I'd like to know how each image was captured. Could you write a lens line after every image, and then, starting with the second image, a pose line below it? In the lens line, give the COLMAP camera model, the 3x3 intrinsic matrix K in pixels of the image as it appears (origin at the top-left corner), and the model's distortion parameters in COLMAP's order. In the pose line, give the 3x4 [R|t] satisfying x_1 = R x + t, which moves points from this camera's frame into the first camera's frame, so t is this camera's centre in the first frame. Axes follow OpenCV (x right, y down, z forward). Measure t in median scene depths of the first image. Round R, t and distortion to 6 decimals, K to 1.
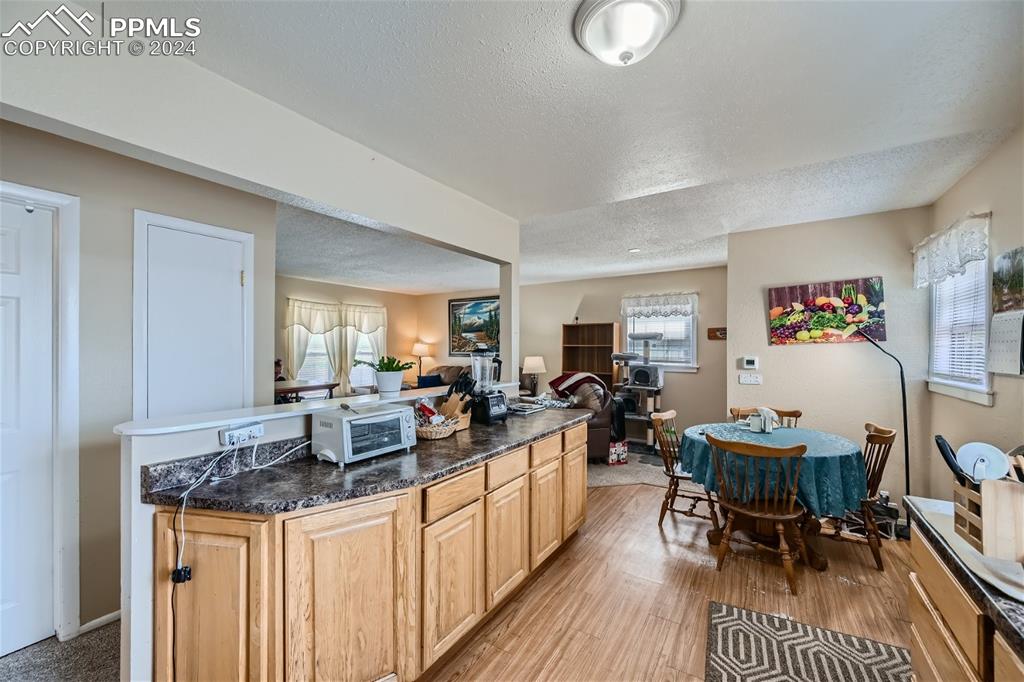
lens RADIAL K [[416.6, 0, 508.1], [0, 416.6, 343.6], [0, 0, 1]] dist [-0.001186, -0.000168]
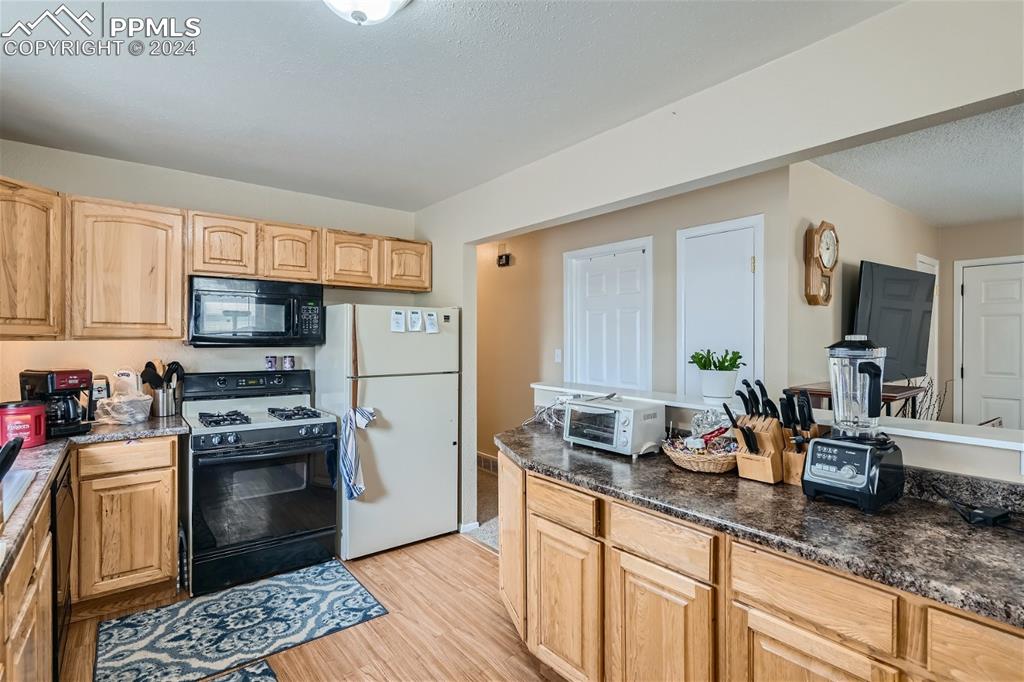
lens RADIAL K [[408.6, 0, 515.1], [0, 408.6, 336.9], [0, 0, 1]] dist [0.000001, -0.000045]
pose [[-0.236094, 0.011530, -0.971662, 0.416965], [0.020723, 0.999762, 0.006828, 0.000759], [0.971509, -0.018524, -0.236276, 0.642890]]
